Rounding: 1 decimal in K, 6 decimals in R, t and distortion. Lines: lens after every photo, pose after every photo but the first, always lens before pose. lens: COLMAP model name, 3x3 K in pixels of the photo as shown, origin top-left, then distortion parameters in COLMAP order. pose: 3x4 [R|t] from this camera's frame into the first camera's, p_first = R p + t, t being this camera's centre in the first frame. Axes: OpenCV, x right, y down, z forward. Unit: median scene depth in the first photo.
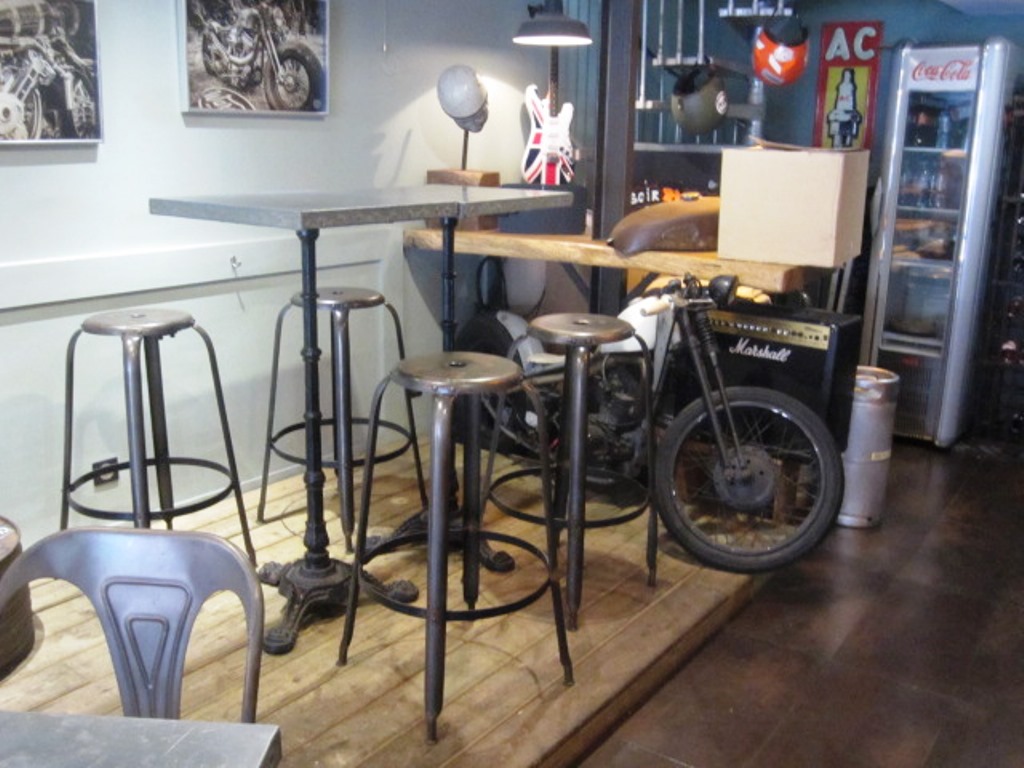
lens RADIAL K [[966.3, 0, 512.0], [0, 966.3, 384.0], [0, 0, 1]] dist [-0.077581, 0.016598]
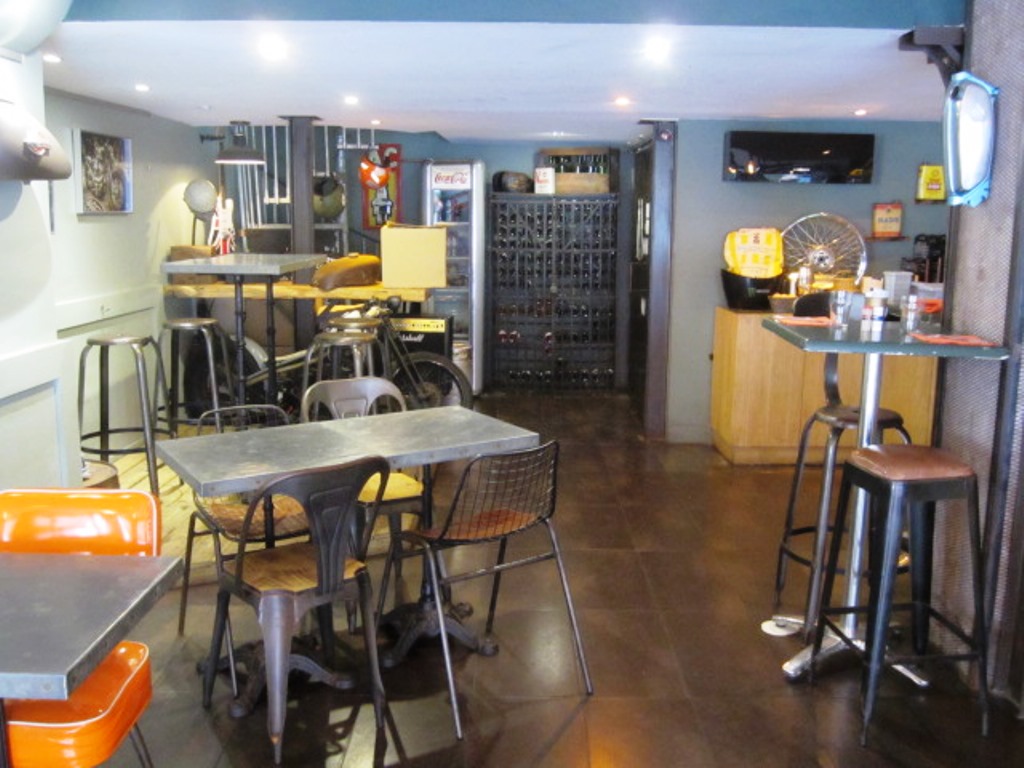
lens RADIAL K [[966.3, 0, 512.0], [0, 966.3, 384.0], [0, 0, 1]] dist [-0.077581, 0.016598]
pose [[0.814678, -0.111905, 0.569014, -0.556914], [0.149861, 0.988502, -0.020158, 0.105754], [-0.560216, 0.101695, 0.822080, -0.532440]]
